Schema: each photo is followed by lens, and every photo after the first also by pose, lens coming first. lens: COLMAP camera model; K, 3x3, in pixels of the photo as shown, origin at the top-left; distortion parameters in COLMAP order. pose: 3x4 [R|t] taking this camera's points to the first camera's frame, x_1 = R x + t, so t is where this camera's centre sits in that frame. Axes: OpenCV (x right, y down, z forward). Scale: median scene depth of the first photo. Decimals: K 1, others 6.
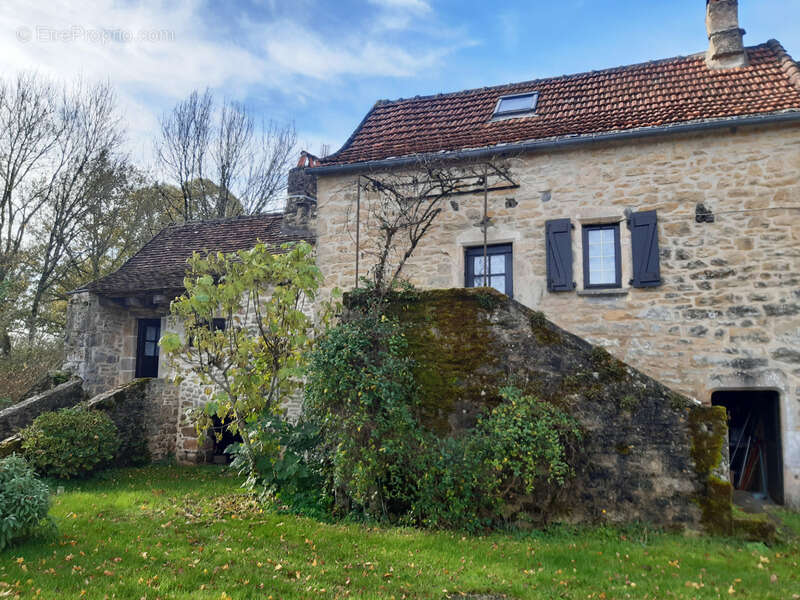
lens RADIAL K [[631.0, 0, 394.6], [0, 631.0, 302.5], [0, 0, 1]] dist [0.074154, -0.154644]
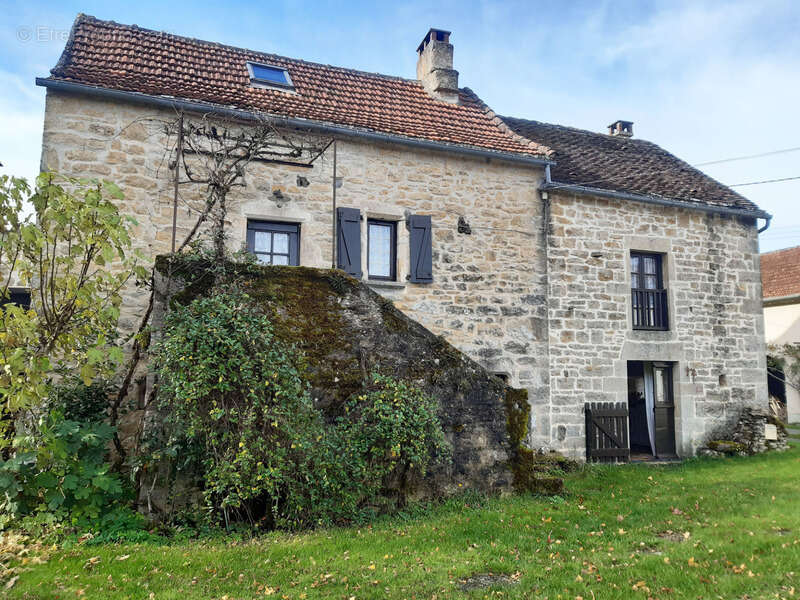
lens RADIAL K [[631.0, 0, 412.0], [0, 631.0, 305.8], [0, 0, 1]] dist [0.074154, -0.154644]
pose [[0.730840, 0.066971, 0.679255, -0.344184], [-0.087158, 0.996185, -0.004441, 0.020272], [-0.676961, -0.055957, 0.733889, 0.180151]]
